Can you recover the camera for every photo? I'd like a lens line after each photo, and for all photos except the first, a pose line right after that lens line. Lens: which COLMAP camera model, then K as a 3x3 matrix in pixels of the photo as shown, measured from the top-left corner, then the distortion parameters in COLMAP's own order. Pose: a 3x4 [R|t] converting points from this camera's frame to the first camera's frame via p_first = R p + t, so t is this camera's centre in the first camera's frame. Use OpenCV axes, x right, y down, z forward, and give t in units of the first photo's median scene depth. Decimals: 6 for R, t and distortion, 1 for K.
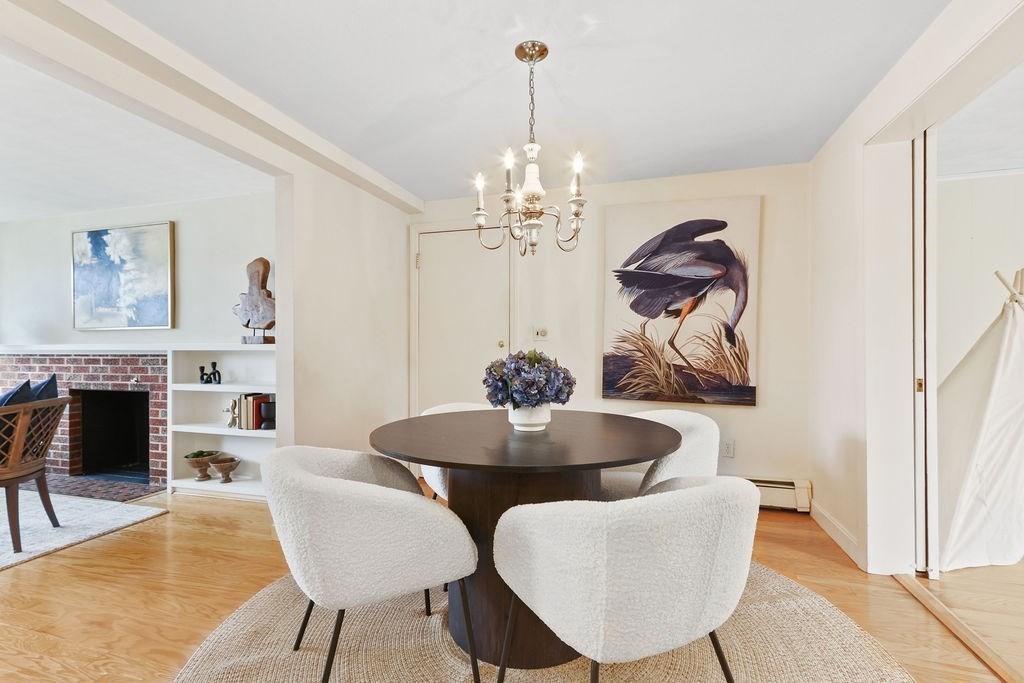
lens RADIAL K [[473.9, 0, 512.4], [0, 473.9, 350.0], [0, 0, 1]] dist [-0.004043, 0.004850]
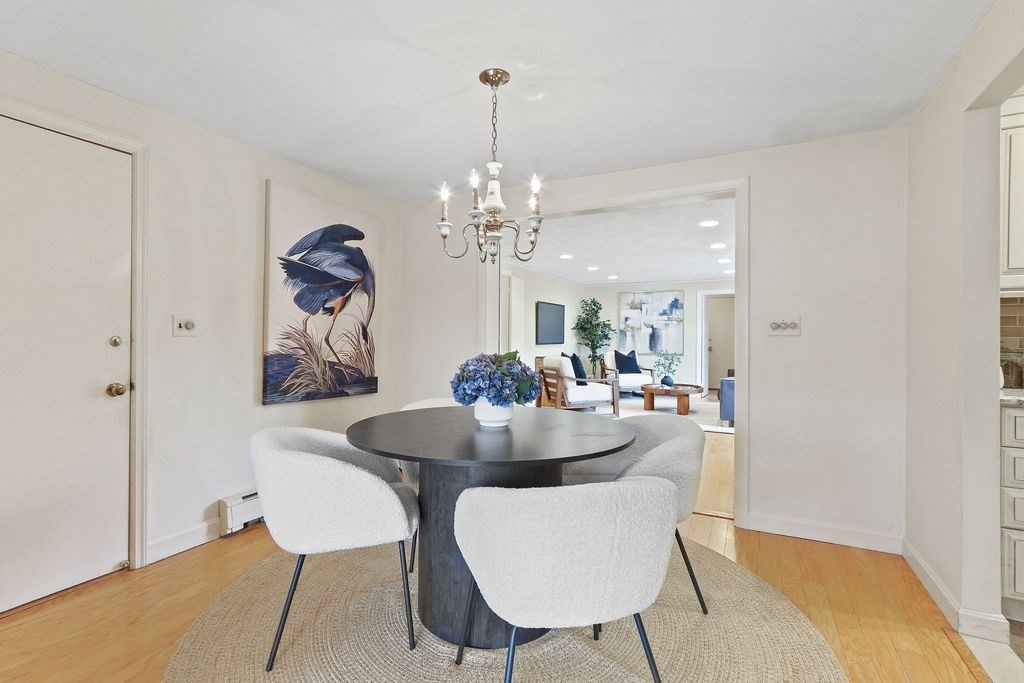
lens RADIAL K [[473.9, 0, 490.2], [0, 473.9, 337.5], [0, 0, 1]] dist [-0.004043, 0.004850]
pose [[0.196630, 0.001800, 0.980476, -0.570517], [-0.002422, 0.999996, -0.001350, -0.019356], [-0.980475, -0.002109, 0.196633, 0.450090]]
